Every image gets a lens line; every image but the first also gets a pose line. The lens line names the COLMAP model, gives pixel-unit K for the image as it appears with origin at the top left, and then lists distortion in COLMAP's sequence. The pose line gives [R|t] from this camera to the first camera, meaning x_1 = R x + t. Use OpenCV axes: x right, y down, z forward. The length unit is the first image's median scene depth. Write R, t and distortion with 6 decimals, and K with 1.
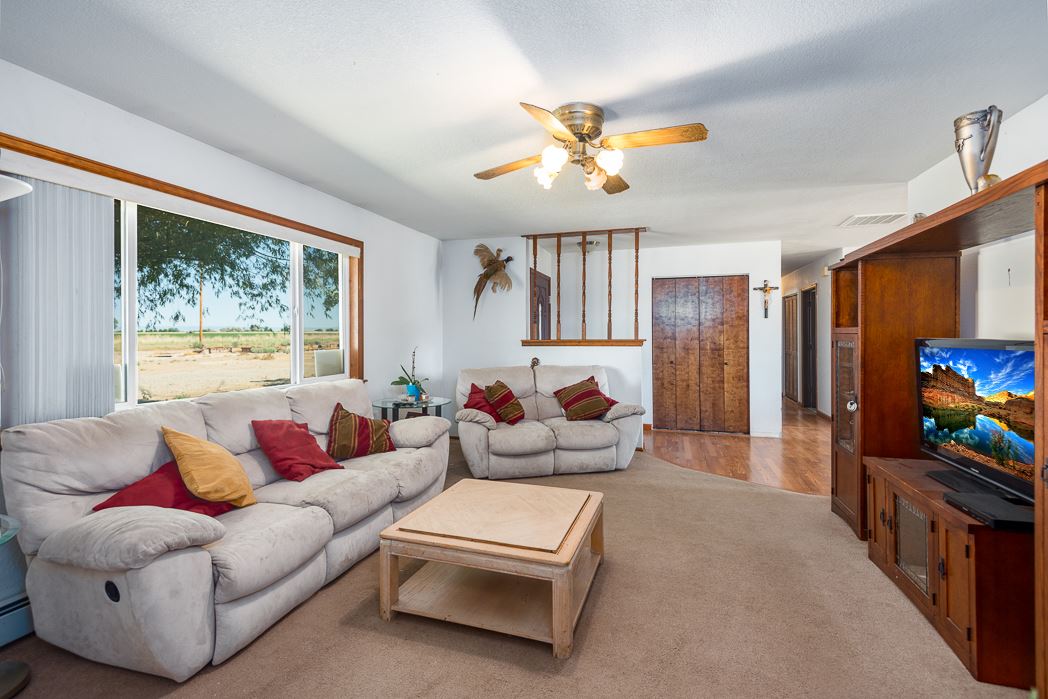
lens RADIAL K [[482.5, 0, 520.9], [0, 482.5, 332.9], [0, 0, 1]] dist [0.008947, -0.001096]
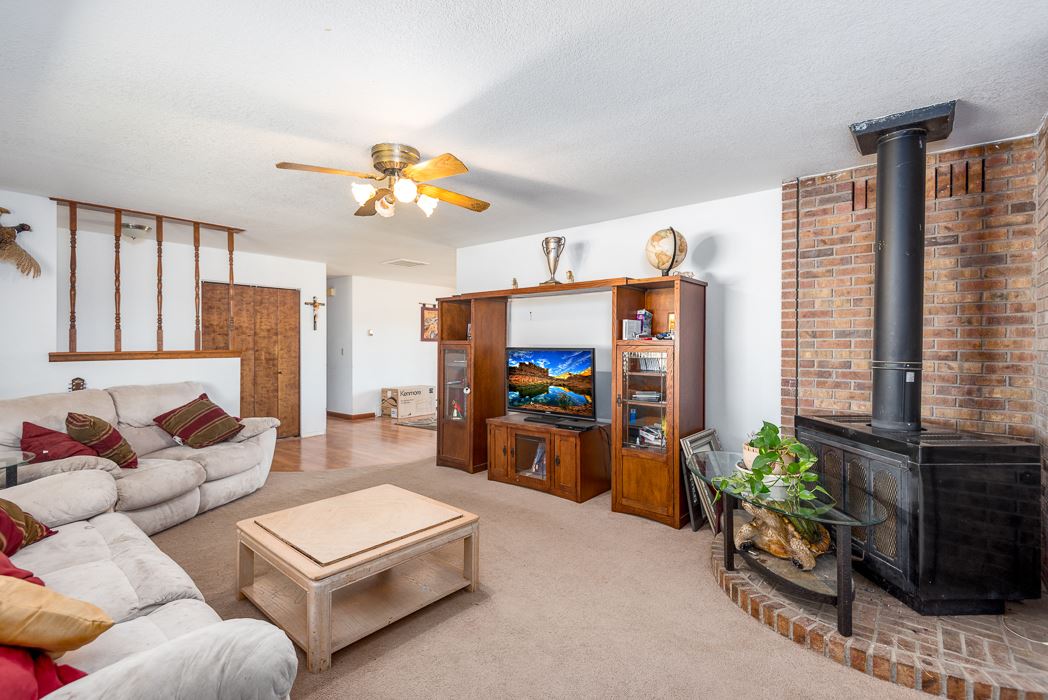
lens RADIAL K [[482.5, 0, 527.6], [0, 482.5, 348.1], [0, 0, 1]] dist [0.008947, -0.001096]
pose [[0.374291, -0.005459, 0.927295, -0.482760], [-0.006837, 0.999939, 0.008646, -0.002726], [-0.927286, -0.009576, 0.374231, 0.166457]]
